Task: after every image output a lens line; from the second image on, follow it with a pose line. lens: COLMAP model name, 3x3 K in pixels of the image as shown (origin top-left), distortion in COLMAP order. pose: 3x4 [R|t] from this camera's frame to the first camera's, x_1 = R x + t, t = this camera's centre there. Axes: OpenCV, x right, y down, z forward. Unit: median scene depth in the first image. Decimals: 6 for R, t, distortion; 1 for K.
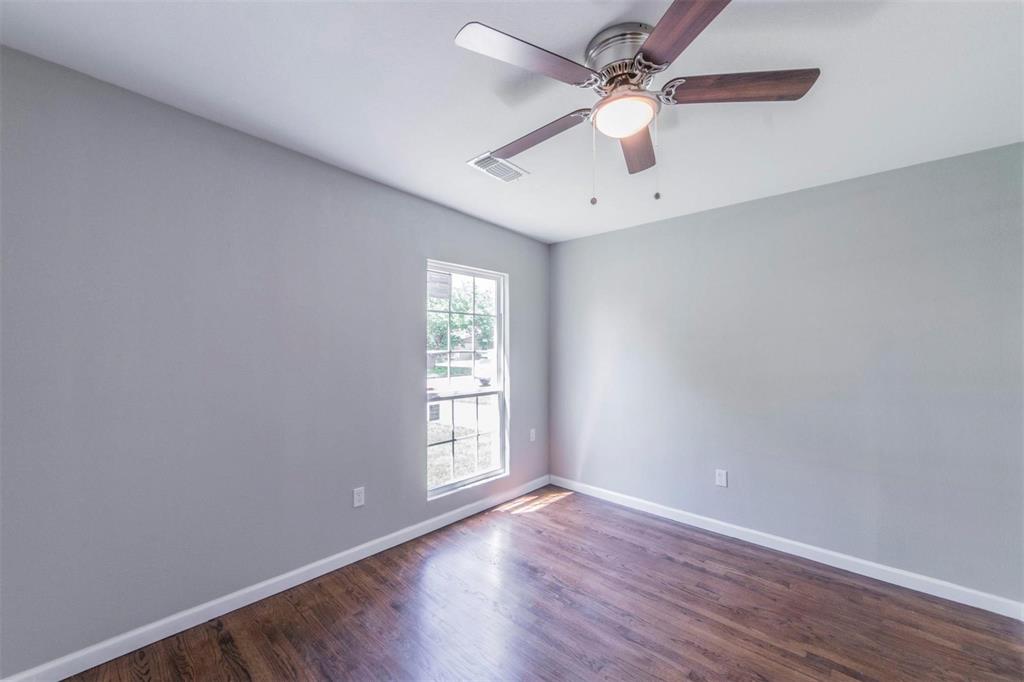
lens RADIAL K [[411.2, 0, 512.0], [0, 411.2, 341.0], [0, 0, 1]] dist [-0.000941, -0.000125]
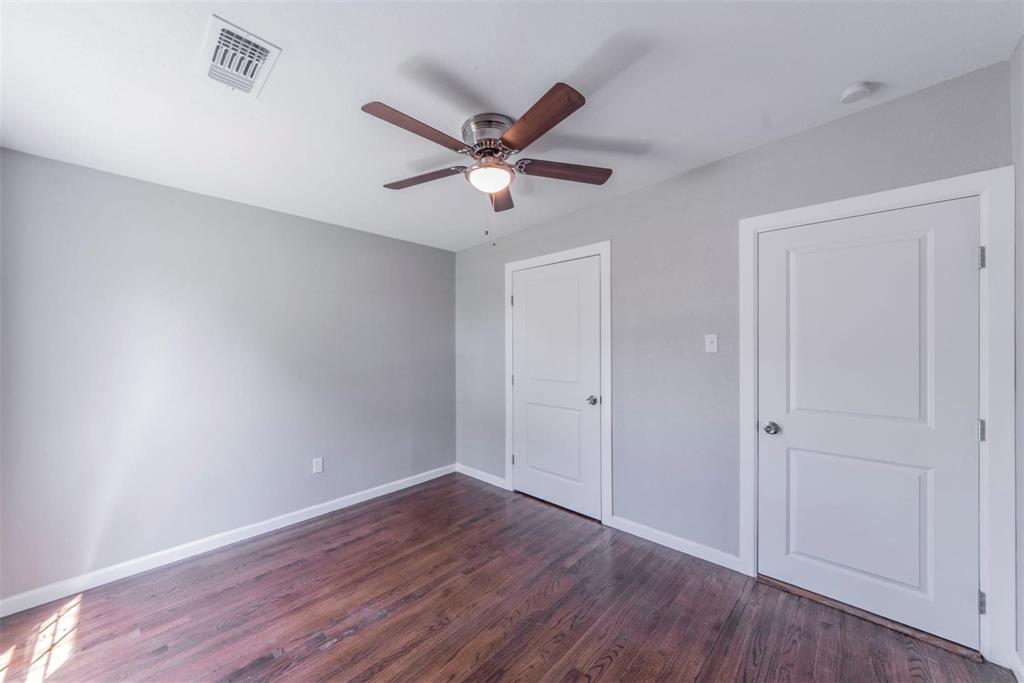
lens RADIAL K [[378.1, 0, 514.7], [0, 378.1, 345.5], [0, 0, 1]] dist [0.000046, 0.000125]
pose [[-0.012546, -0.003939, 0.999914, -0.602568], [-0.002686, 0.999989, 0.003905, 0.007819], [-0.999918, -0.002637, -0.012556, 0.573762]]
